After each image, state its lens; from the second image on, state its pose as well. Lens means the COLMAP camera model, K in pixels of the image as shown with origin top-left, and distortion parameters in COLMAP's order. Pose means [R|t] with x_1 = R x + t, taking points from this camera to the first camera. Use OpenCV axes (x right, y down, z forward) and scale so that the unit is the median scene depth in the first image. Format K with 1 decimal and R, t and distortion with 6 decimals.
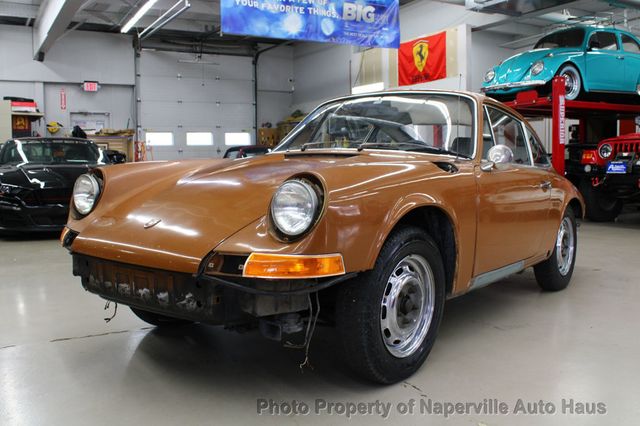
lens RADIAL K [[630.1, 0, 320.0], [0, 630.1, 213.0], [0, 0, 1]] dist [-0.083524, 0.026025]
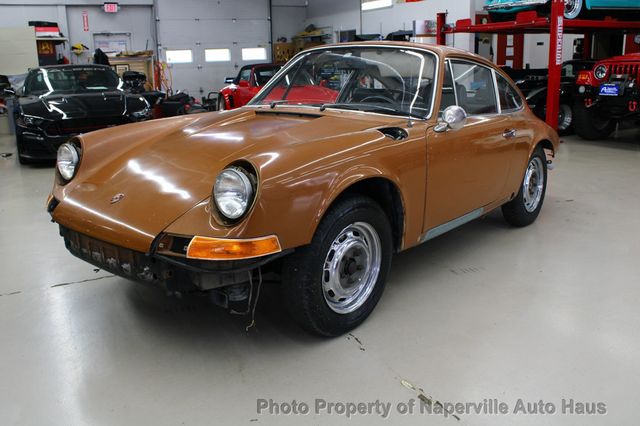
lens RADIAL K [[595.8, 0, 320.0], [0, 595.8, 213.0], [0, 0, 1]] dist [-0.131844, 0.127459]
pose [[0.999002, -0.006047, -0.044246, 0.104811], [0.013291, 0.986149, 0.165325, -0.096087], [0.042634, -0.165749, 0.985246, -0.010677]]
